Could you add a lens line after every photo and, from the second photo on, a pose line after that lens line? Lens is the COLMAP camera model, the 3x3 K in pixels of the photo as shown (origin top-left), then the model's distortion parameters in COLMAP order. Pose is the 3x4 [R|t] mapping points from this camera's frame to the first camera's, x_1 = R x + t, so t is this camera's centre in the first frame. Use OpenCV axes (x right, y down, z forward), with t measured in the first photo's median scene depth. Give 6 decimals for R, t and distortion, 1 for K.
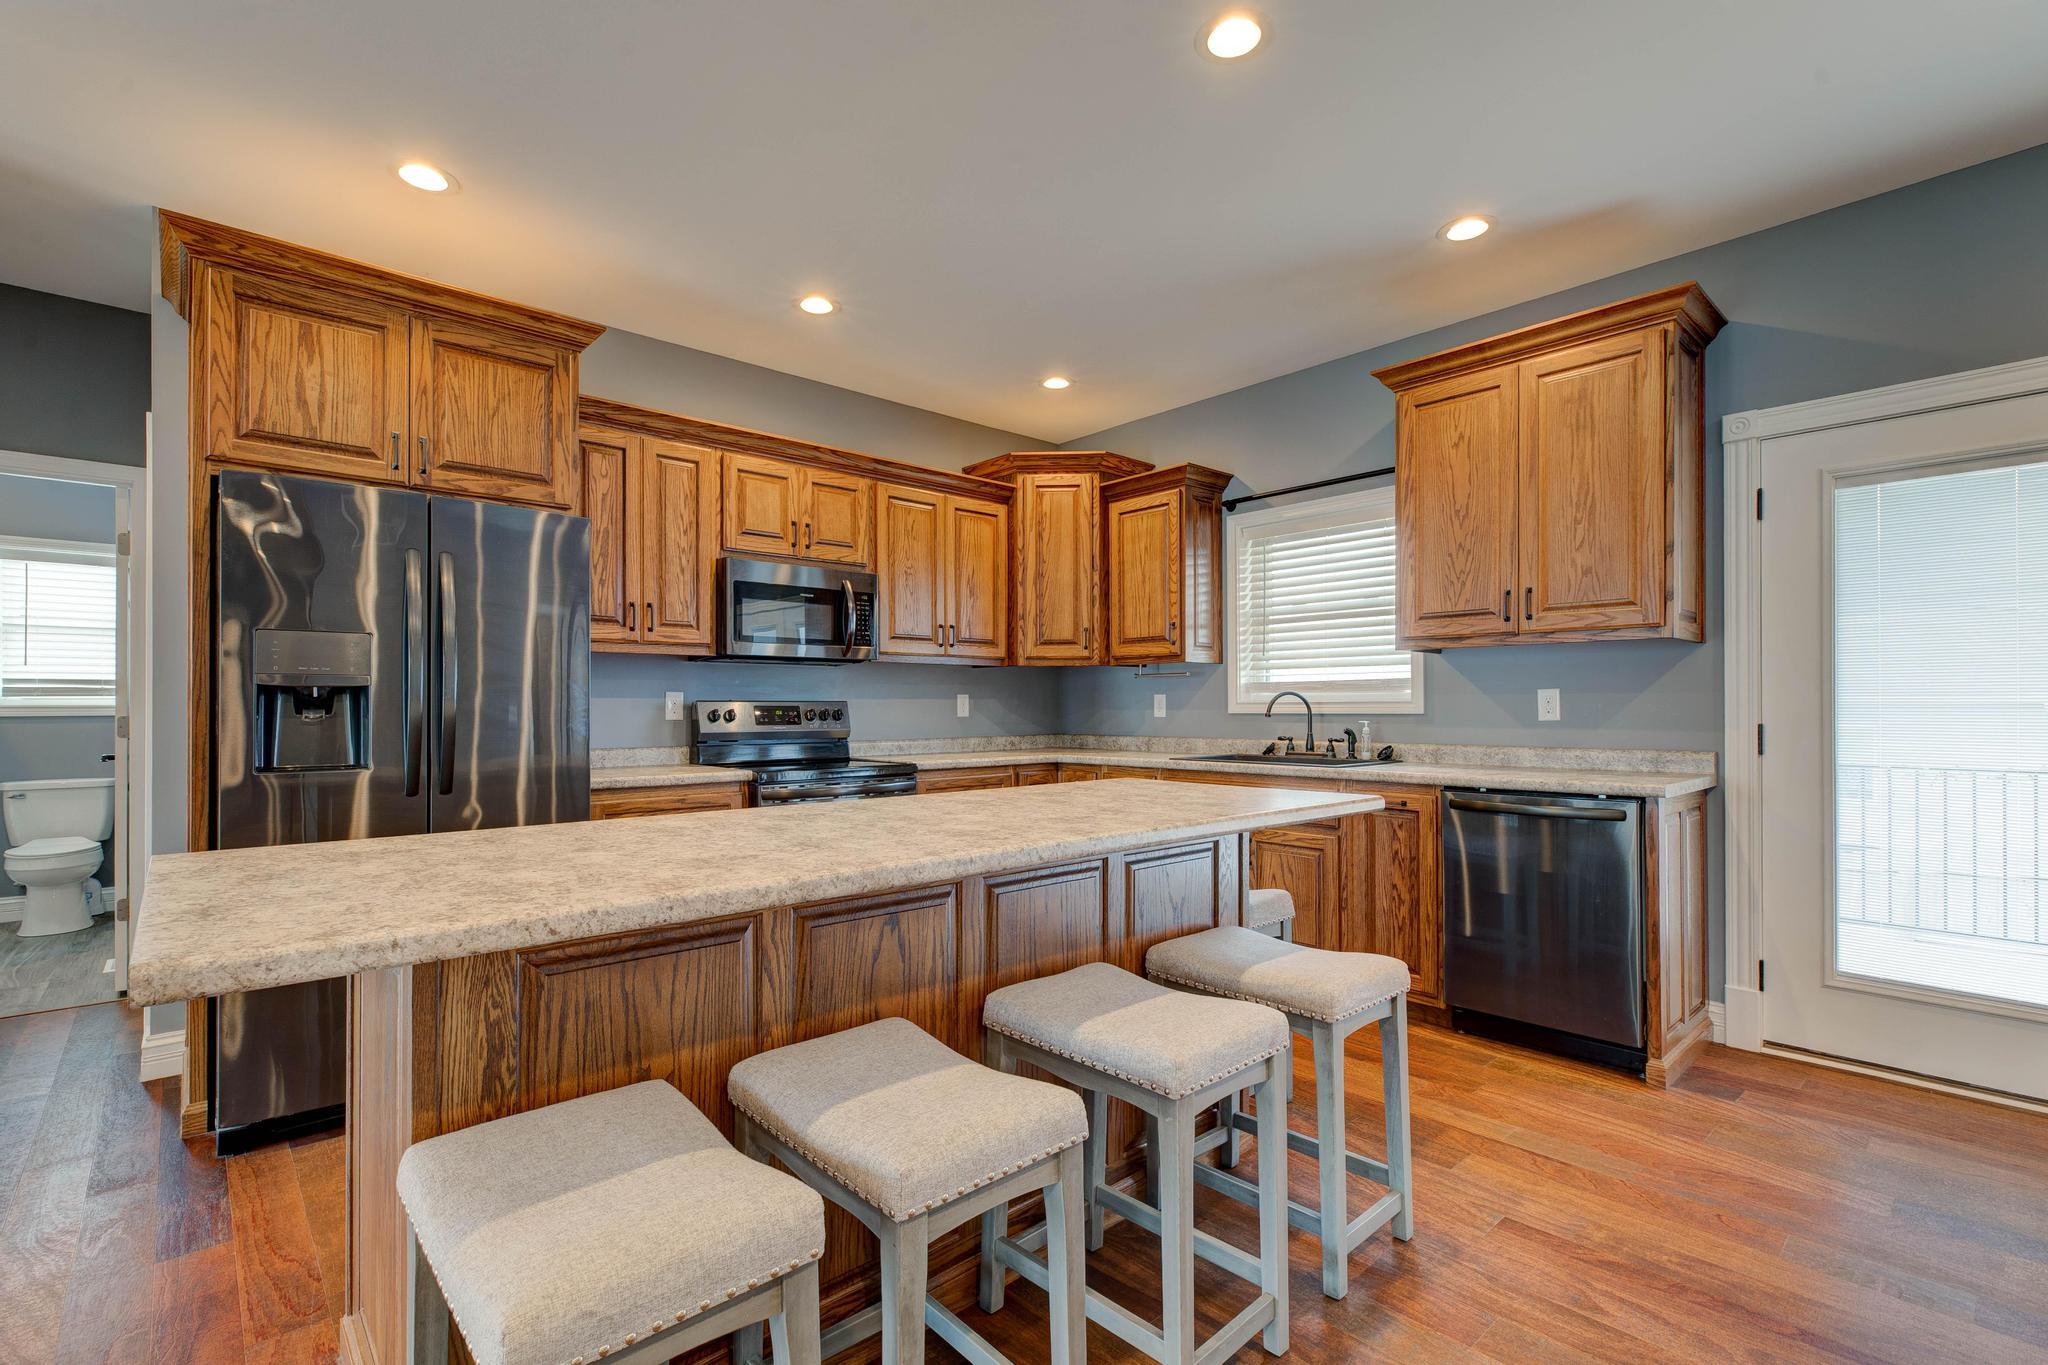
lens RADIAL K [[932.5, 0, 1004.4], [0, 932.5, 704.1], [0, 0, 1]] dist [-0.000326, -0.000068]
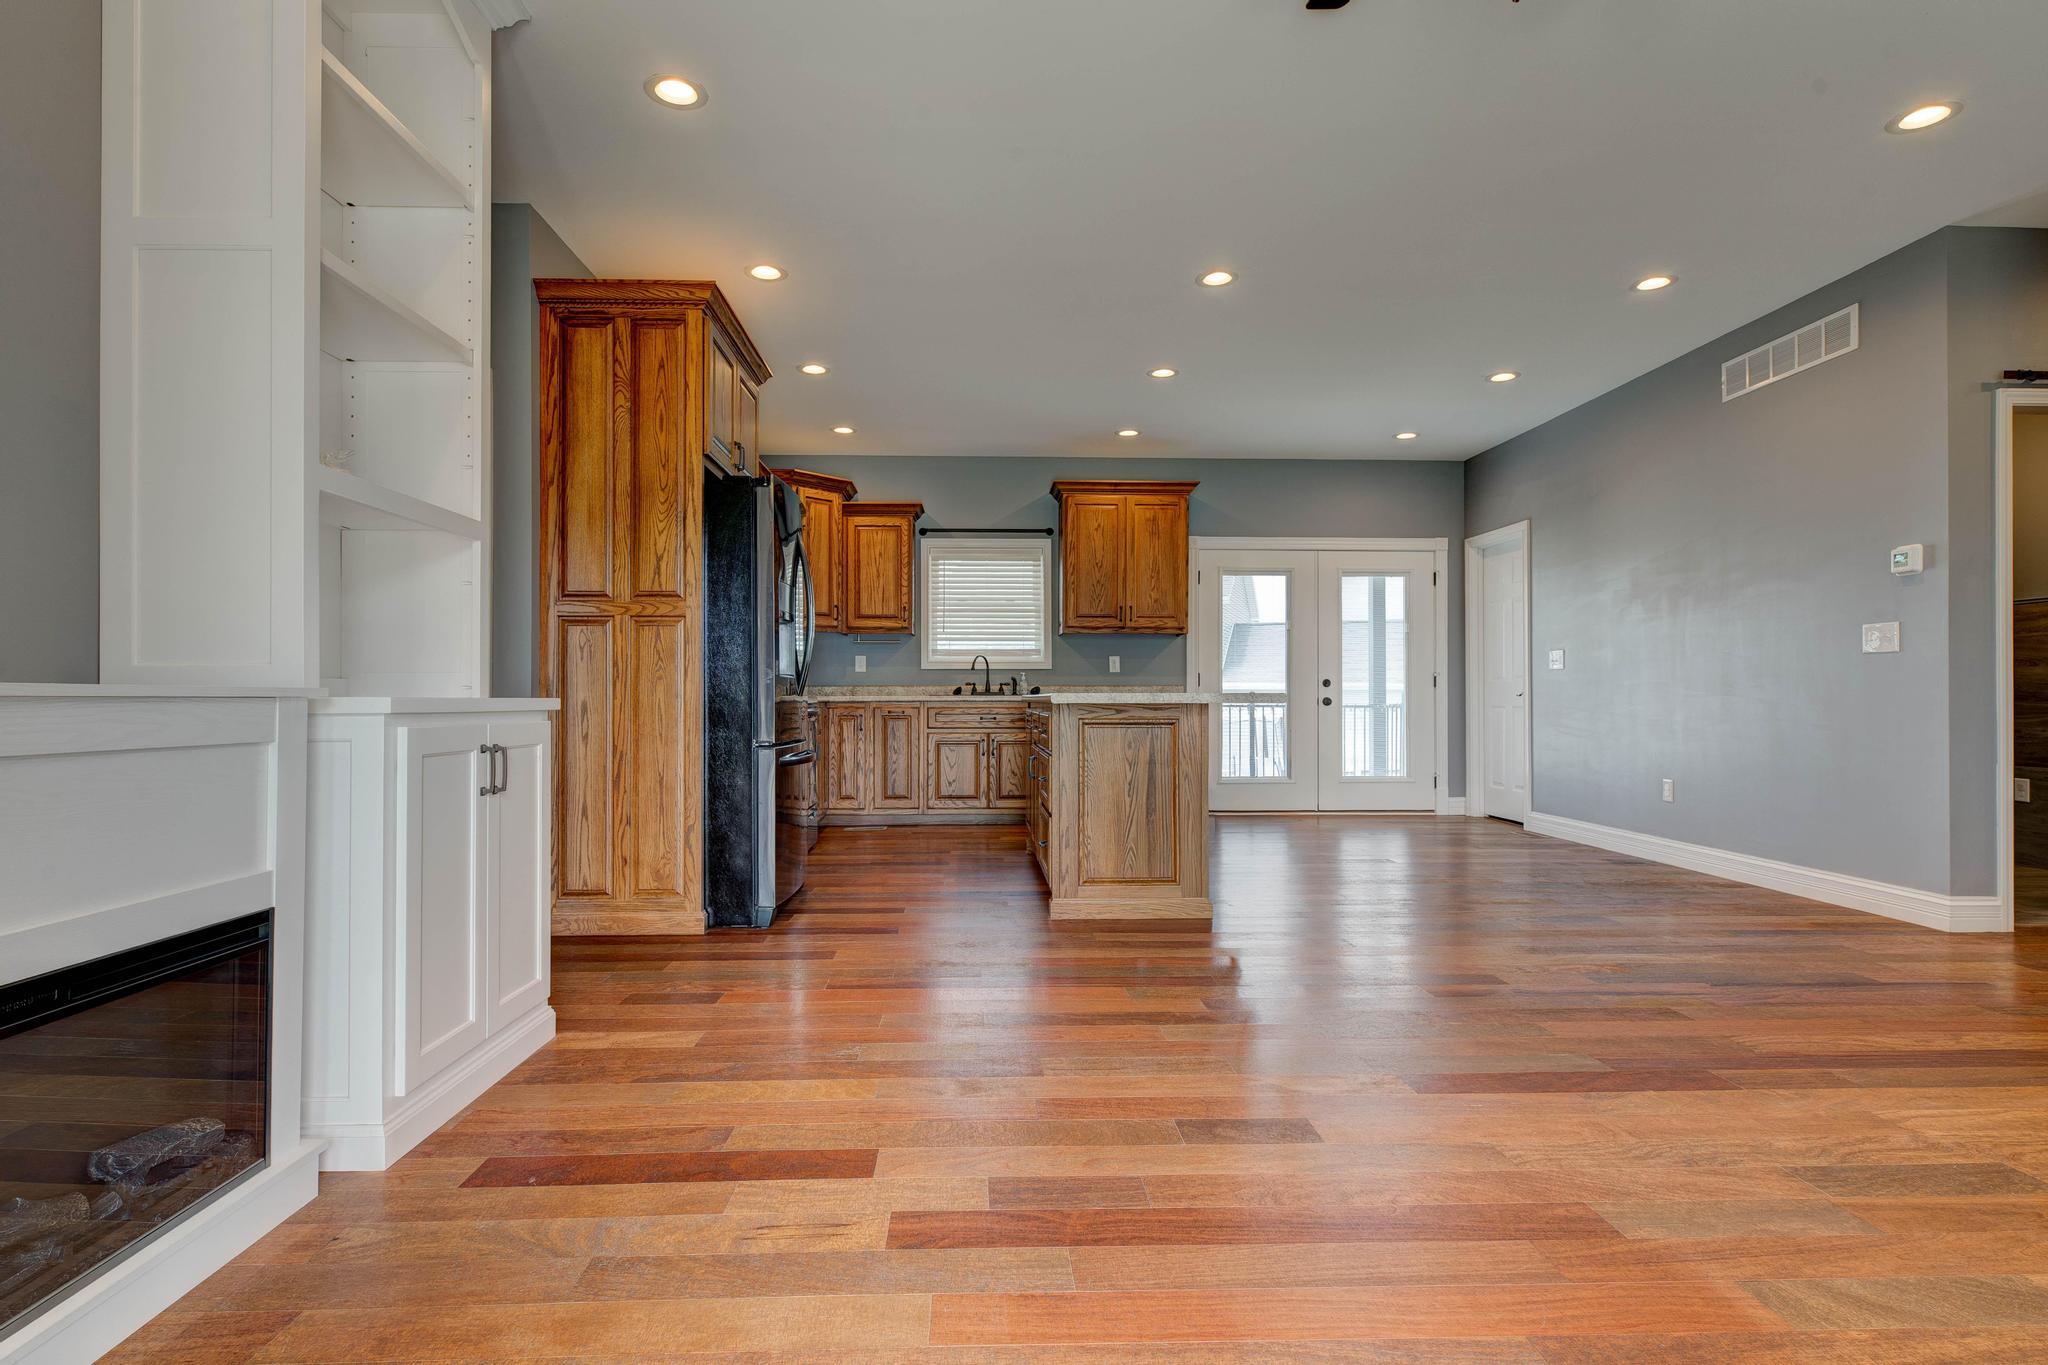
lens RADIAL K [[1052.3, 0, 994.3], [0, 1052.3, 690.2], [0, 0, 1]] dist [0.000617, -0.000369]
pose [[0.650525, 0.007189, 0.759451, -1.039338], [-0.005564, 0.999973, -0.004700, 0.054941], [-0.759464, -0.001168, 0.650548, -0.210586]]
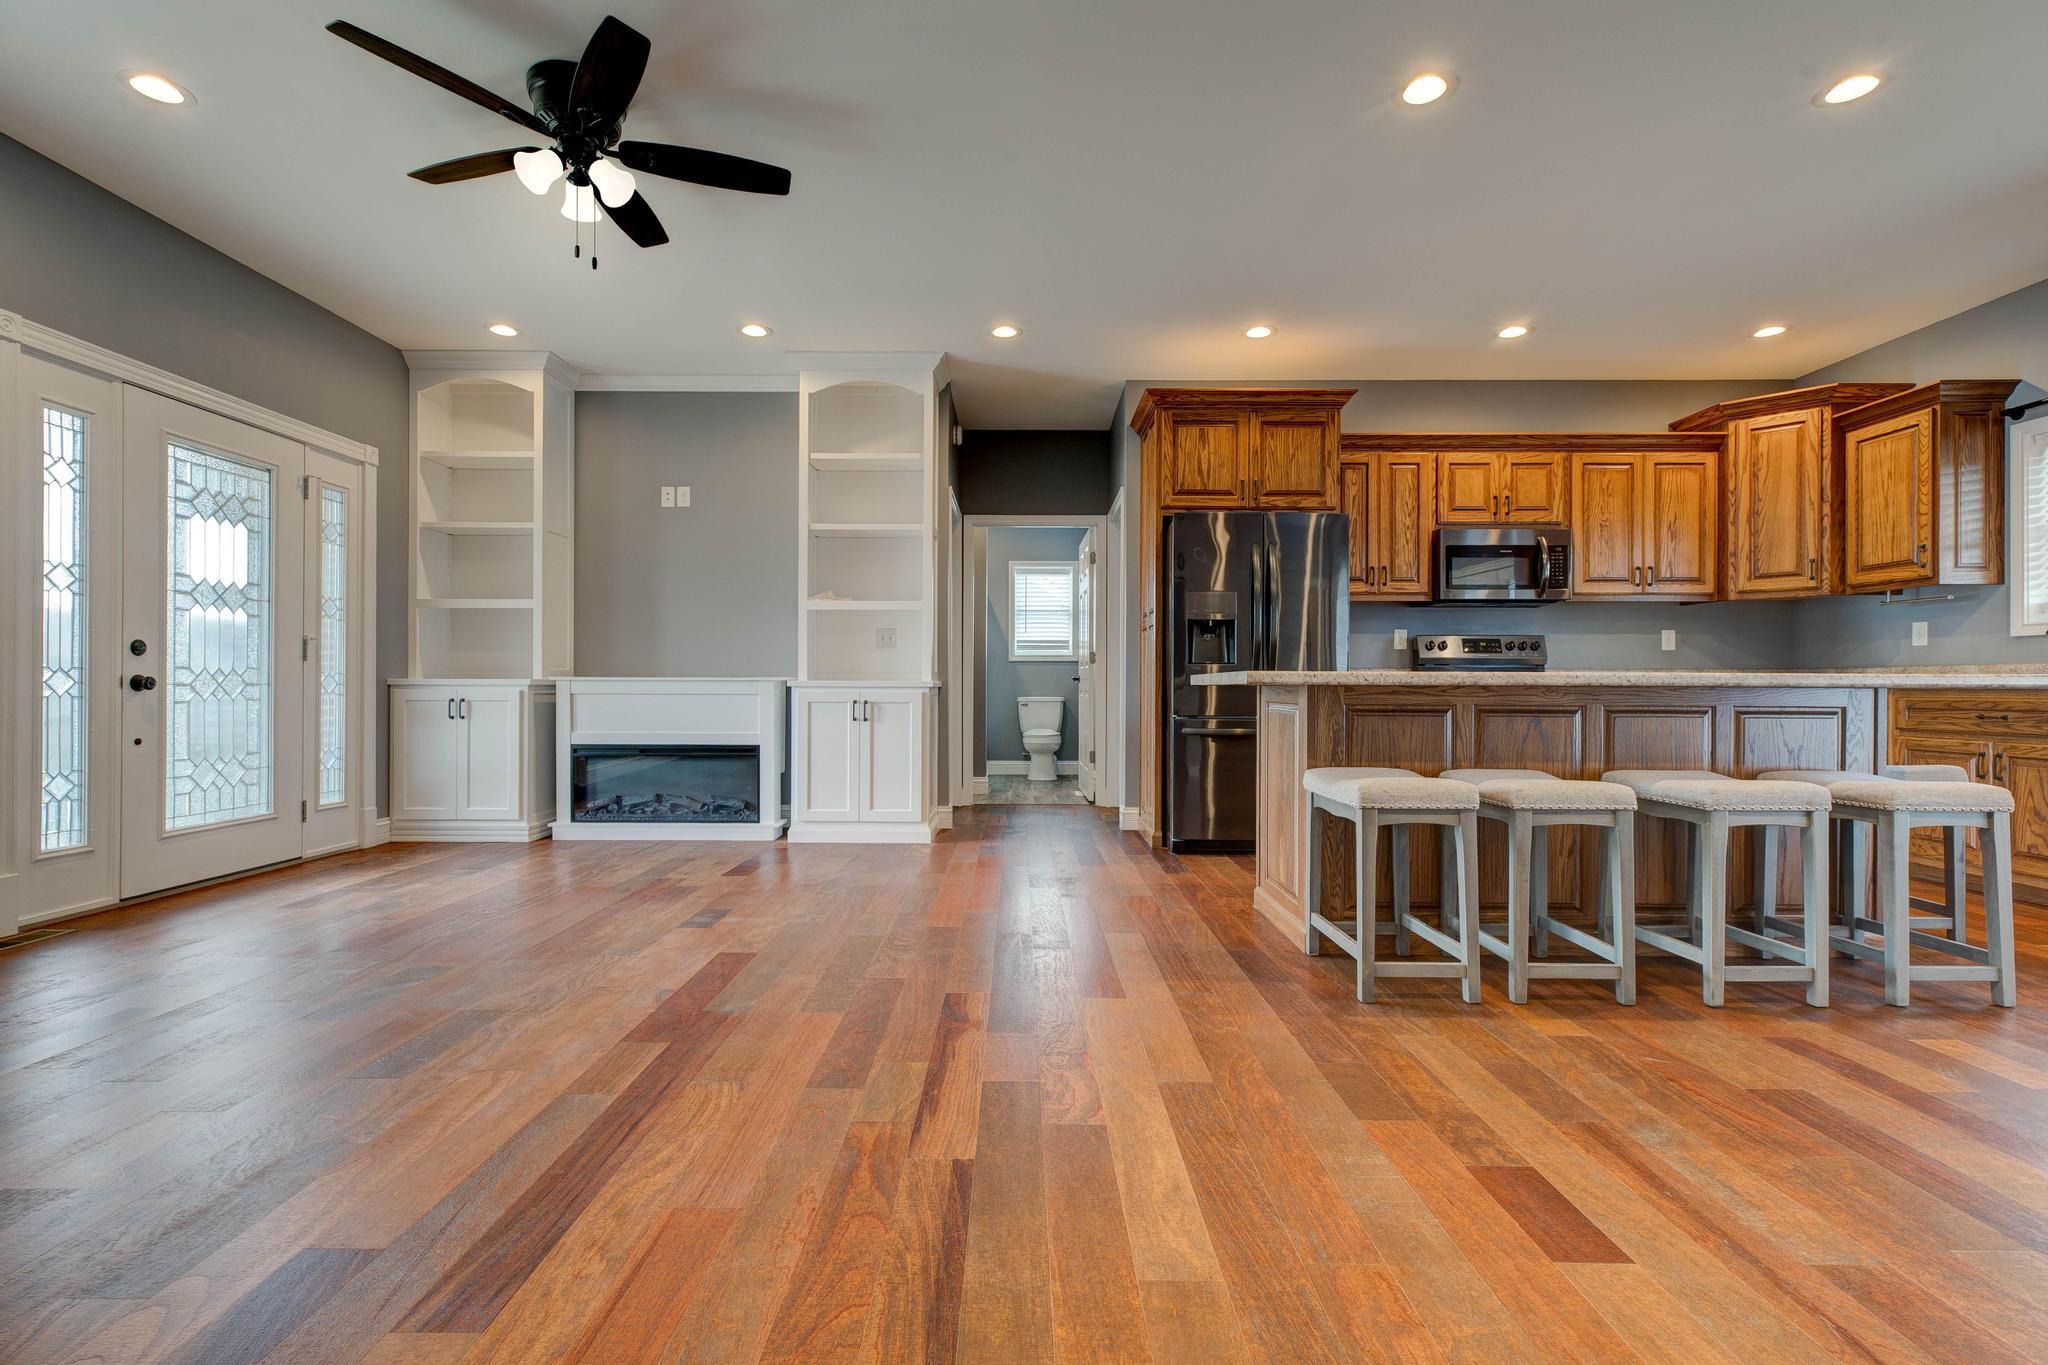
lens RADIAL K [[914.1, 0, 1008.1], [0, 914.1, 684.0], [0, 0, 1]] dist [0.003396, 0.000505]
pose [[0.743462, 0.003490, -0.668769, 0.115842], [-0.001976, 0.999993, 0.003022, 0.060230], [0.668775, -0.000925, 0.743464, -0.378997]]
